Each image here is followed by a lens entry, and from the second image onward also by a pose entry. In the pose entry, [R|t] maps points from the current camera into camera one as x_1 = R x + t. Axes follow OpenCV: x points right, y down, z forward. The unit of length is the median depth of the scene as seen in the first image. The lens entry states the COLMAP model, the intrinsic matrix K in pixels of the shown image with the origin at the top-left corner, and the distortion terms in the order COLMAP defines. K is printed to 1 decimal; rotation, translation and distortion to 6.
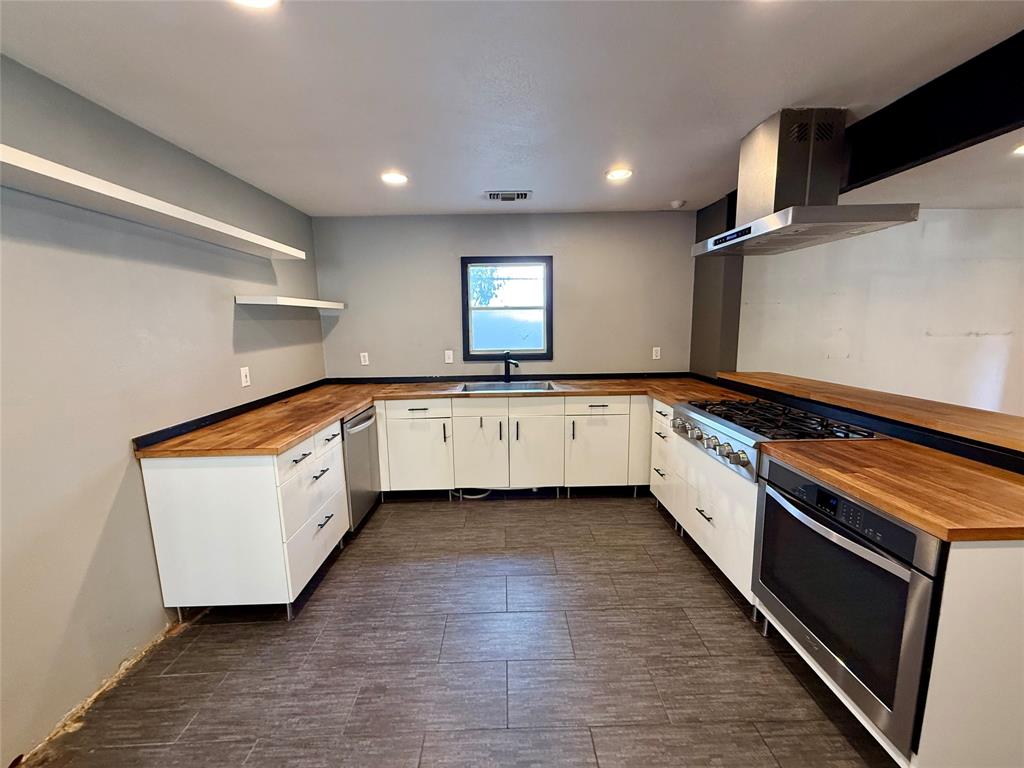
lens RADIAL K [[408.0, 0, 509.9], [0, 408.0, 386.2], [0, 0, 1]] dist [-0.000611, 0.000934]
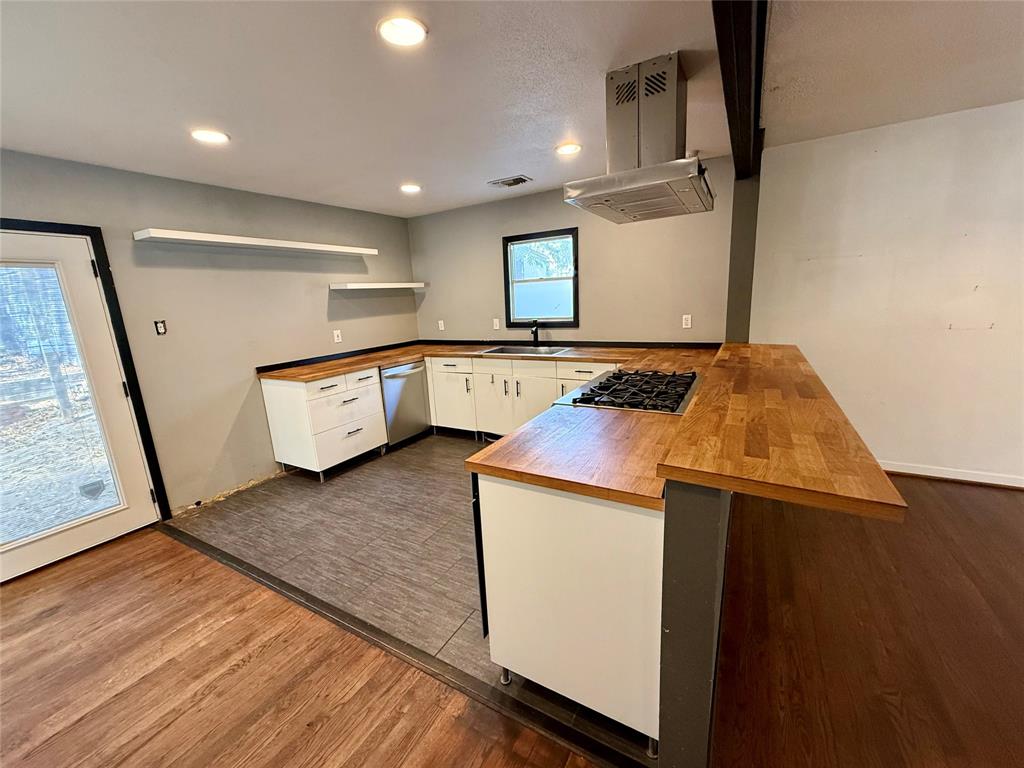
lens RADIAL K [[408.0, 0, 510.1], [0, 408.0, 385.5], [0, 0, 1]] dist [-0.000611, 0.000934]
pose [[0.857258, 0.081866, -0.508337, 0.636154], [-0.041395, 0.995041, 0.090440, -0.004249], [0.513220, -0.056488, 0.856396, -0.008366]]
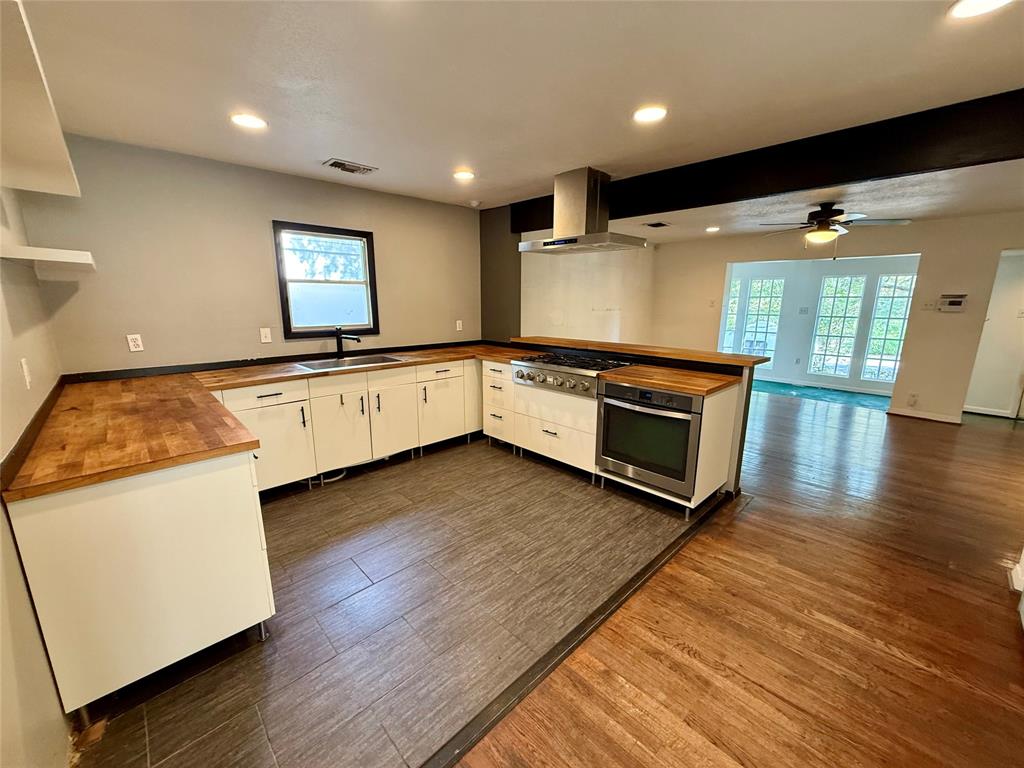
lens RADIAL K [[408.0, 0, 510.5], [0, 408.0, 386.2], [0, 0, 1]] dist [-0.000611, 0.000934]
pose [[0.734901, -0.124062, 0.666730, -0.453645], [0.089022, 0.992266, 0.086511, 0.008129], [-0.672306, -0.004224, 0.740261, 0.007281]]
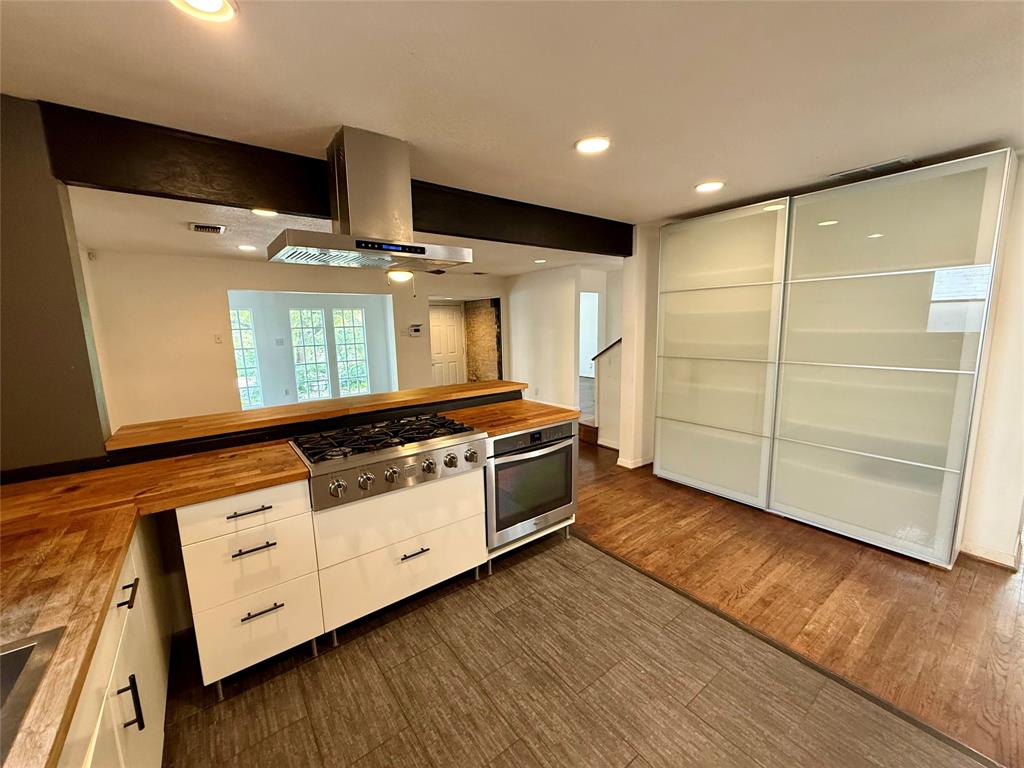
lens RADIAL K [[408.0, 0, 510.6], [0, 408.0, 385.5], [0, 0, 1]] dist [-0.000611, 0.000934]
pose [[-0.585754, -0.096209, 0.804759, -0.258137], [0.154058, 0.961611, 0.227093, -0.164307], [-0.795713, 0.257000, -0.548445, 0.949858]]
